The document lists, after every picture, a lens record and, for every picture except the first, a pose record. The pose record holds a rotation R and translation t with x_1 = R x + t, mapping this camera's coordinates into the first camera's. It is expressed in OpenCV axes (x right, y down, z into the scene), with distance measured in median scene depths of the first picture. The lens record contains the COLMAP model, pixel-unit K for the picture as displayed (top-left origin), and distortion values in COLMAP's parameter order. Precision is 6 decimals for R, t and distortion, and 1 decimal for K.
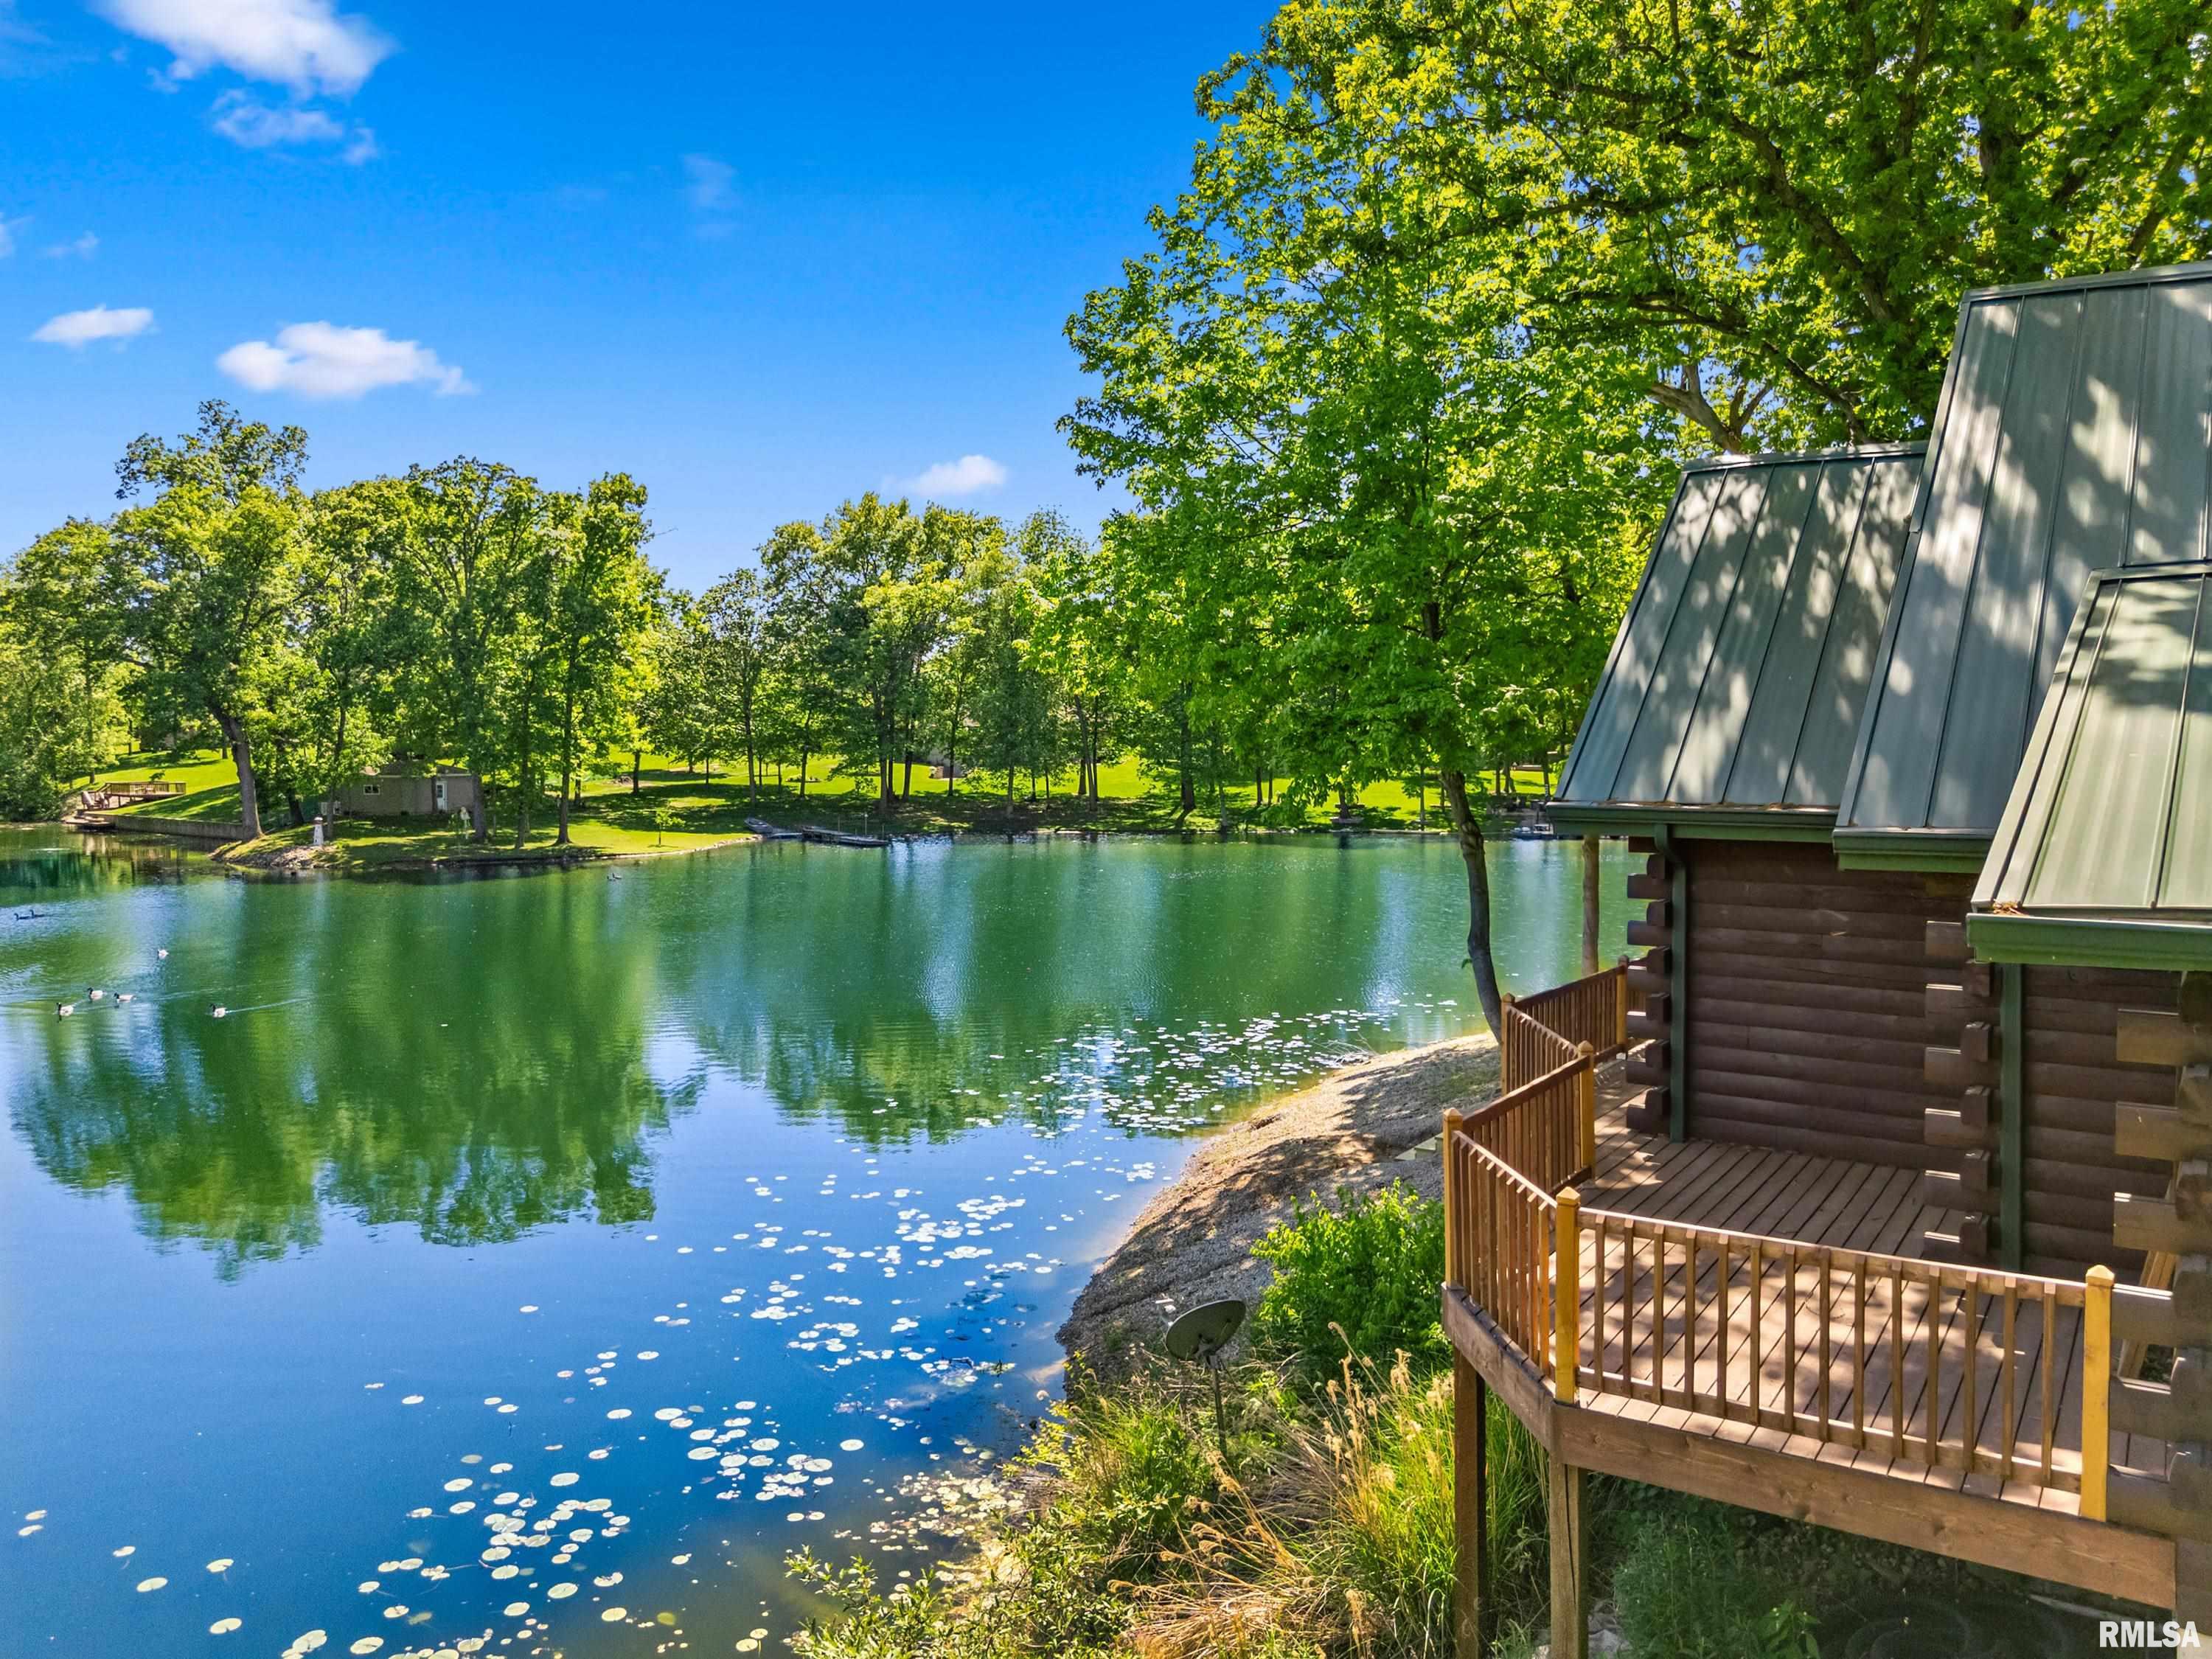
lens RADIAL K [[1652.6, 0, 1106.2], [0, 1652.6, 841.8], [0, 0, 1]] dist [0.028230, -0.028176]
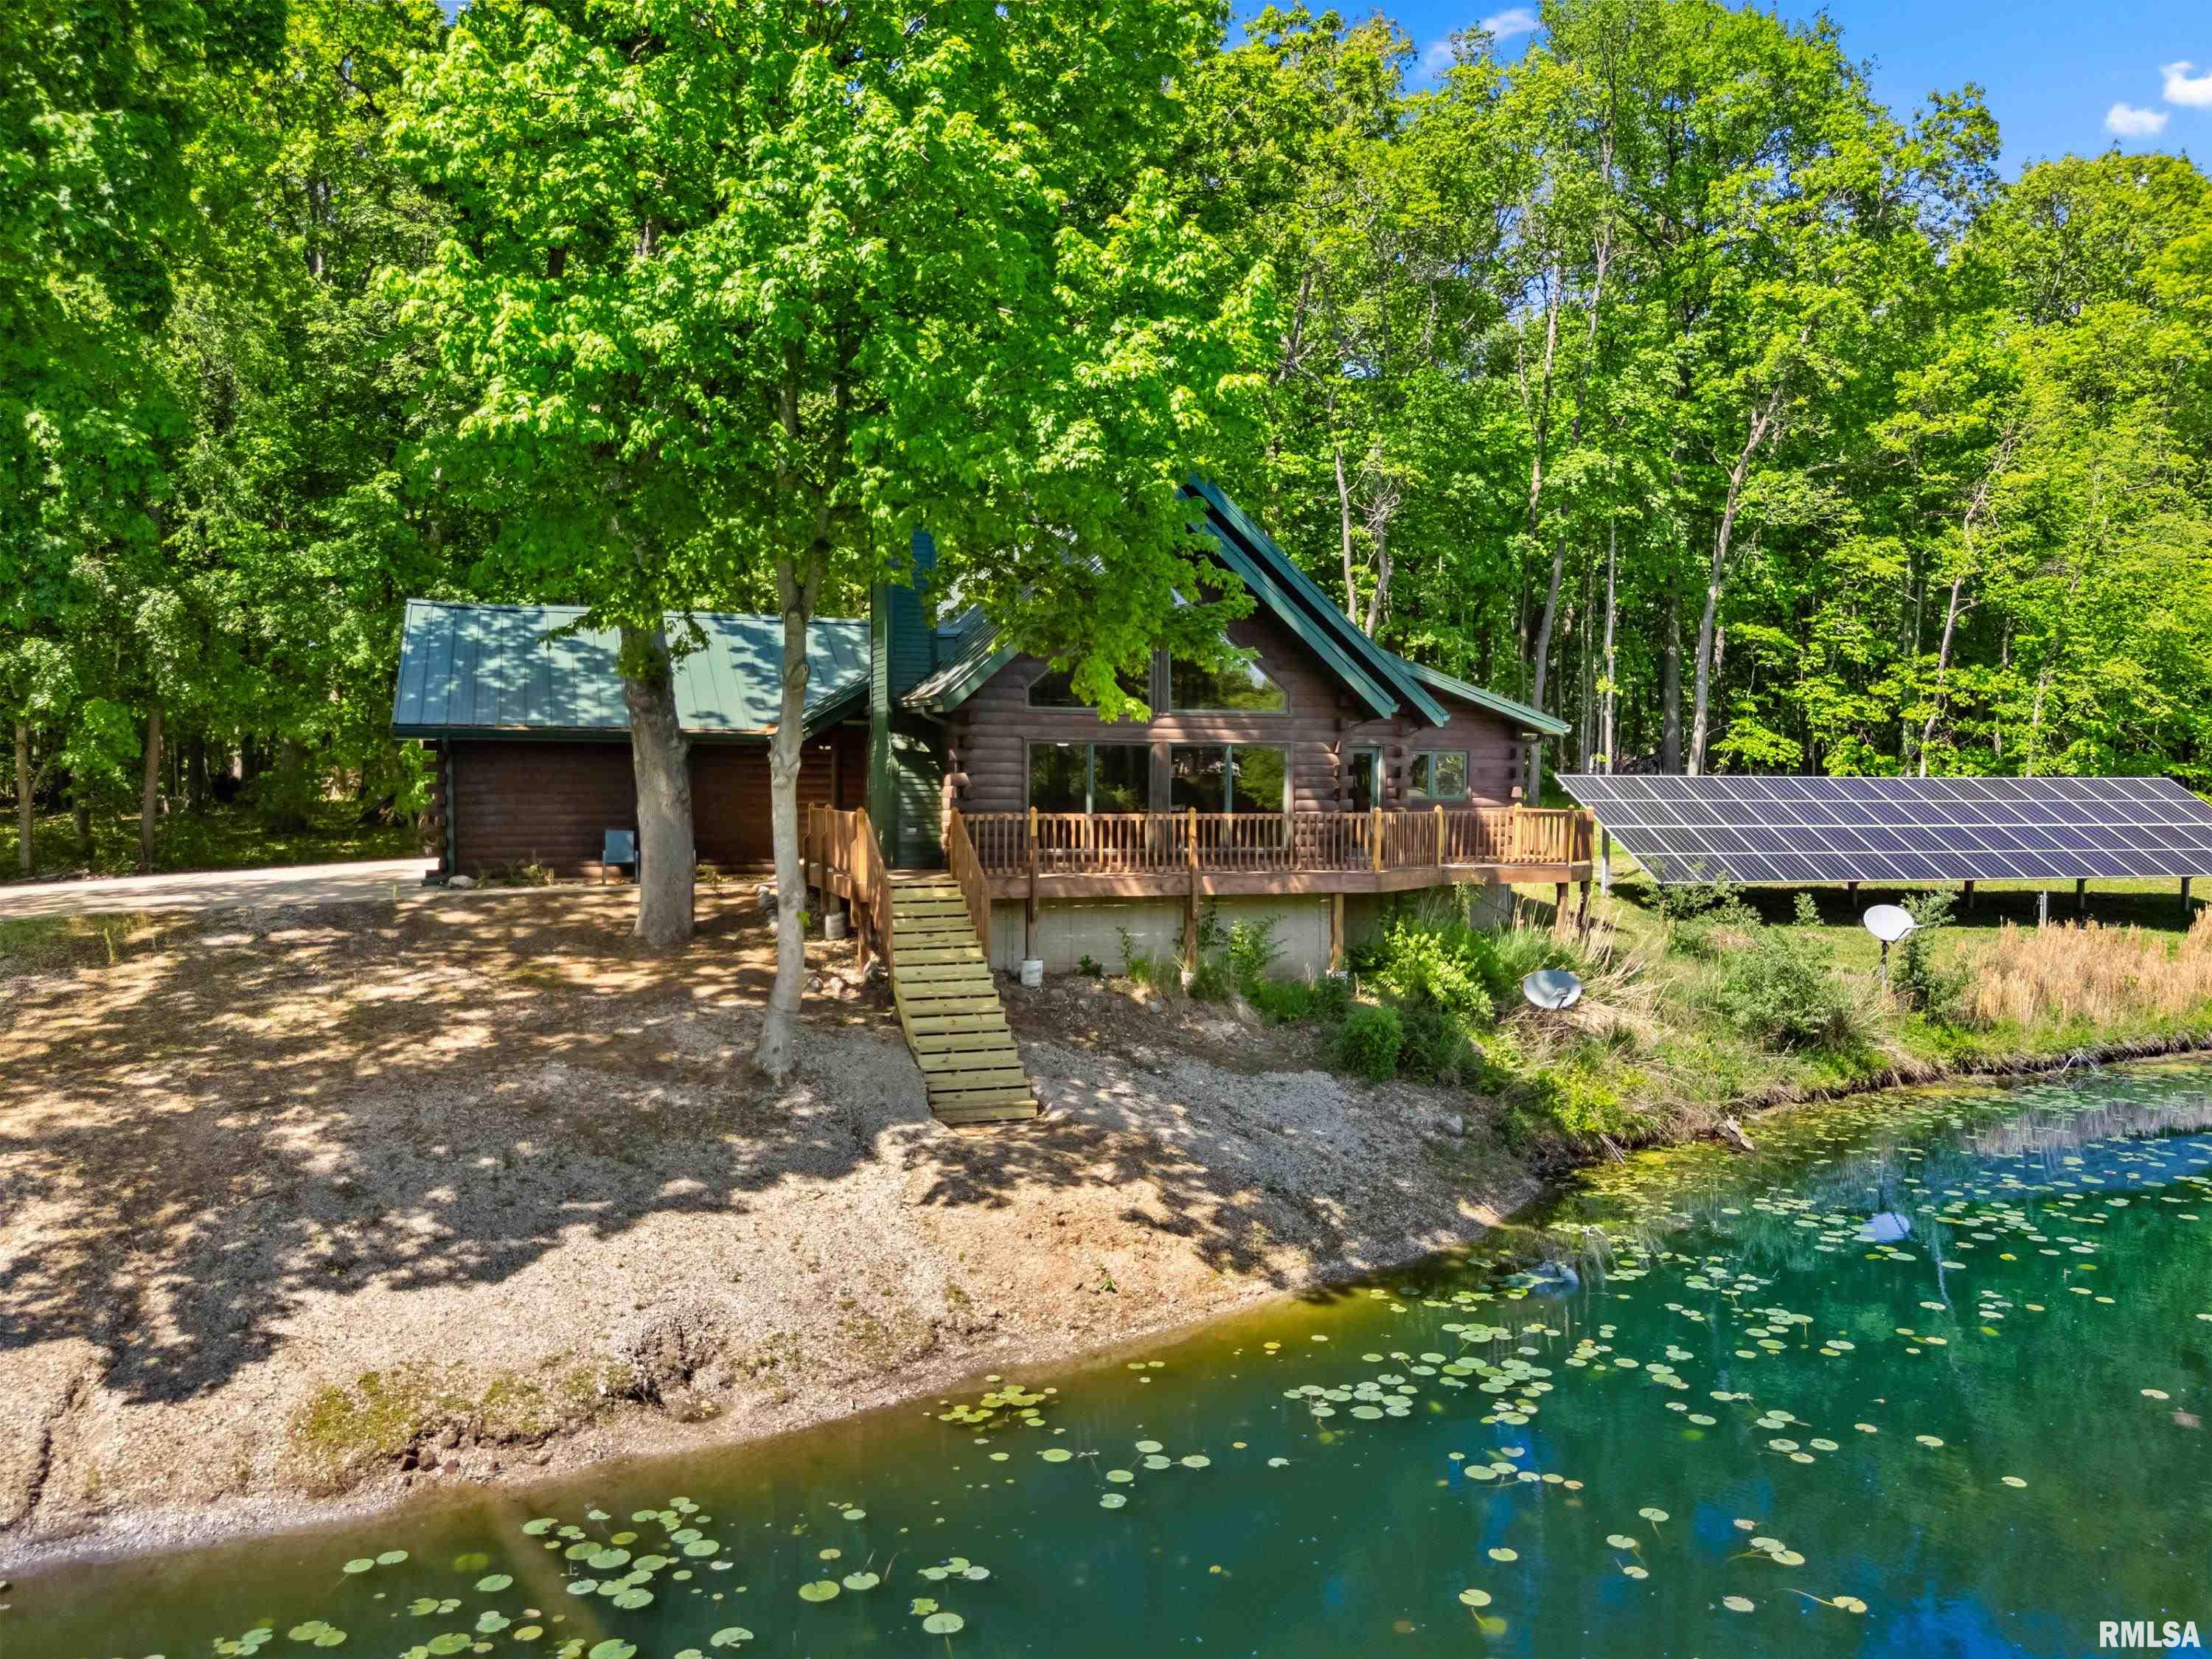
lens RADIAL K [[1652.6, 0, 1094.6], [0, 1652.6, 829.2], [0, 0, 1]] dist [0.028230, -0.028176]
pose [[-0.805841, -0.025261, 0.591593, -0.370470], [0.030935, 0.995929, 0.084663, -0.026793], [-0.591323, 0.086526, -0.801779, 1.679567]]
